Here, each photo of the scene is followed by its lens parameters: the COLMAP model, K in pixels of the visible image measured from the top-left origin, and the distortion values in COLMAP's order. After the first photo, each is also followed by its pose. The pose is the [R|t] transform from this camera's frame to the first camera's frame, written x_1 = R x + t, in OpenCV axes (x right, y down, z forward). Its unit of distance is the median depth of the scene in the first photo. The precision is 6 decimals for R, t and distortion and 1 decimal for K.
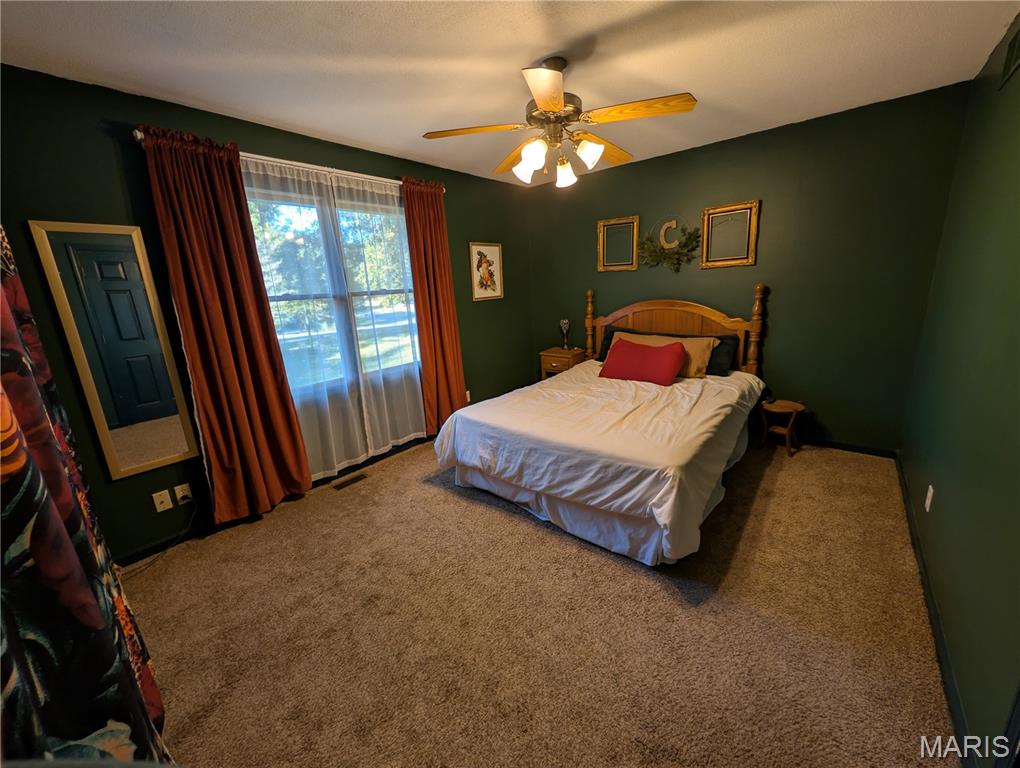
lens RADIAL K [[393.4, 0, 510.4], [0, 393.4, 379.3], [0, 0, 1]] dist [0.003314, 0.000098]
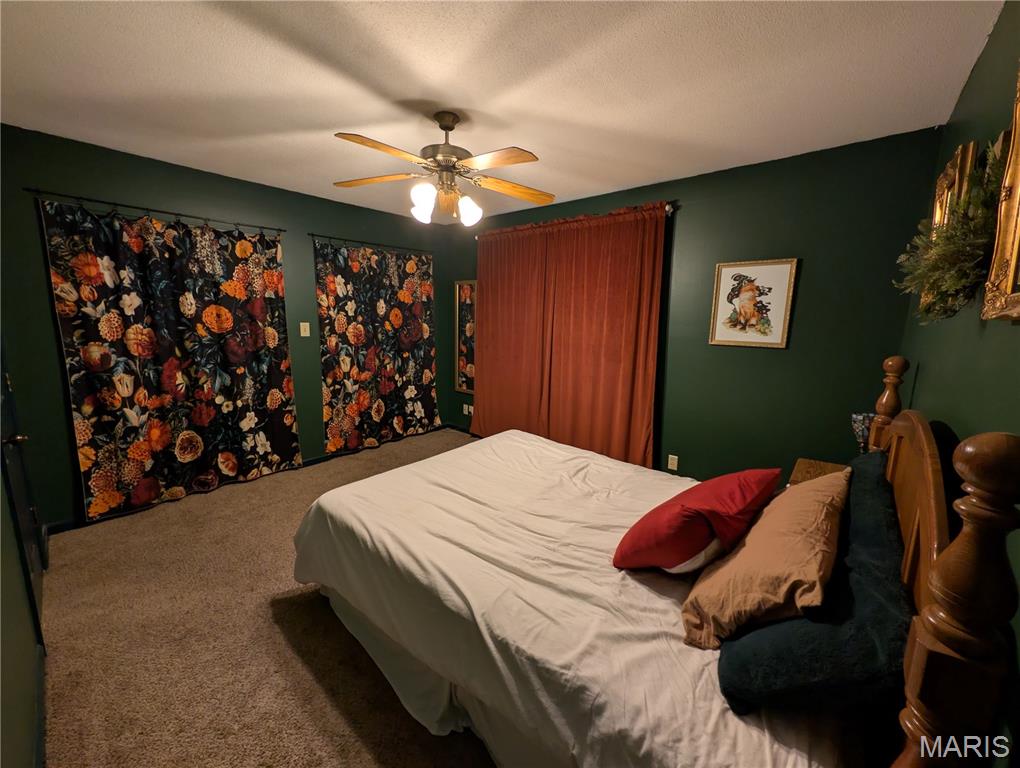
lens RADIAL K [[393.4, 0, 510.7], [0, 393.4, 382.0], [0, 0, 1]] dist [0.003314, 0.000098]
pose [[-0.024513, 0.220967, -0.974973, 0.619728], [-0.257925, 0.940850, 0.219719, -0.193865], [0.965854, 0.256856, 0.033930, 0.629819]]
